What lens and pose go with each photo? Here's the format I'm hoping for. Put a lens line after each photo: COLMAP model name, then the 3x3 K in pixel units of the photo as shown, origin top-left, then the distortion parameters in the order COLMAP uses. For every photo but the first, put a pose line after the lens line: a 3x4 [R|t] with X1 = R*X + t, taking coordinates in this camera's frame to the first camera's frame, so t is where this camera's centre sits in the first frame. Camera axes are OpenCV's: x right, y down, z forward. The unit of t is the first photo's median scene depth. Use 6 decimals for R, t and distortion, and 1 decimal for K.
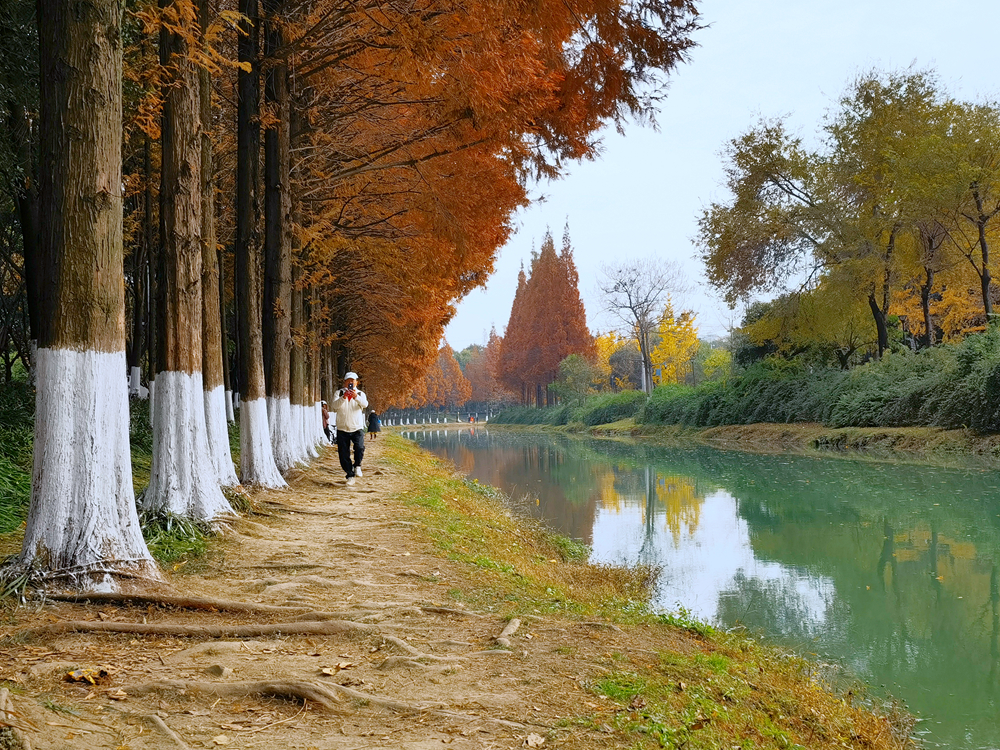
lens RADIAL K [[1010.7, 0, 504.4], [0, 1010.7, 378.3], [0, 0, 1]] dist [0.086722, 0.000000]
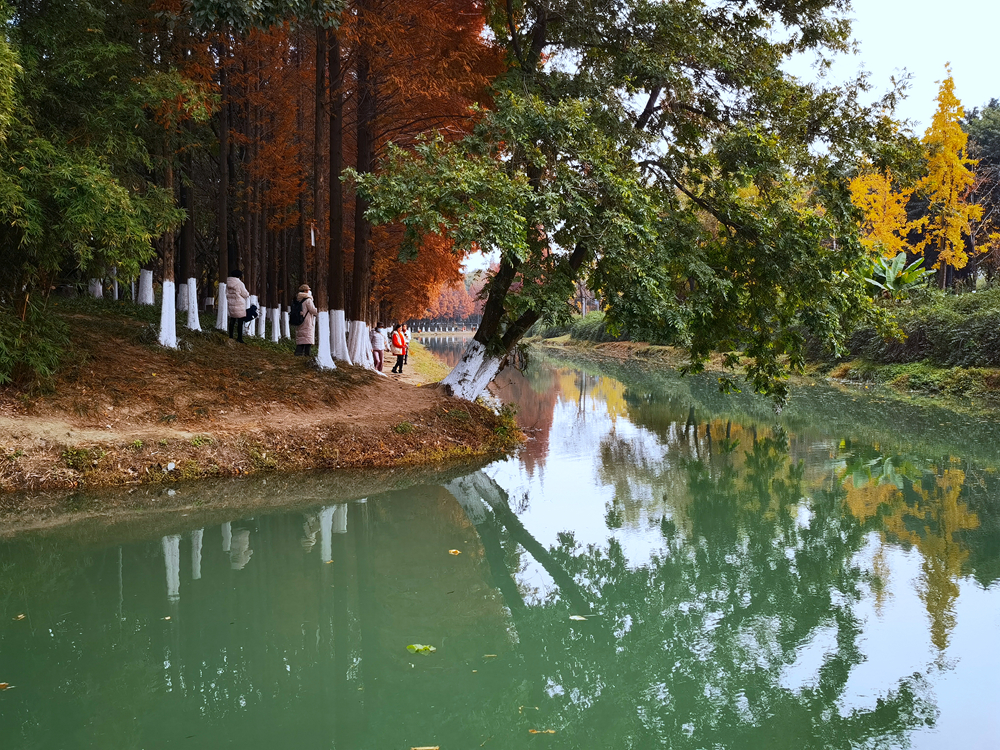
lens RADIAL K [[1107.2, 0, 499.4], [0, 1107.2, 375.9], [0, 0, 1]] dist [-0.002189, 0.000000]
pose [[0.998747, 0.041626, -0.027784, 0.068736], [-0.039109, 0.995555, 0.085674, -0.036800], [0.031227, -0.084480, 0.995936, -0.652235]]
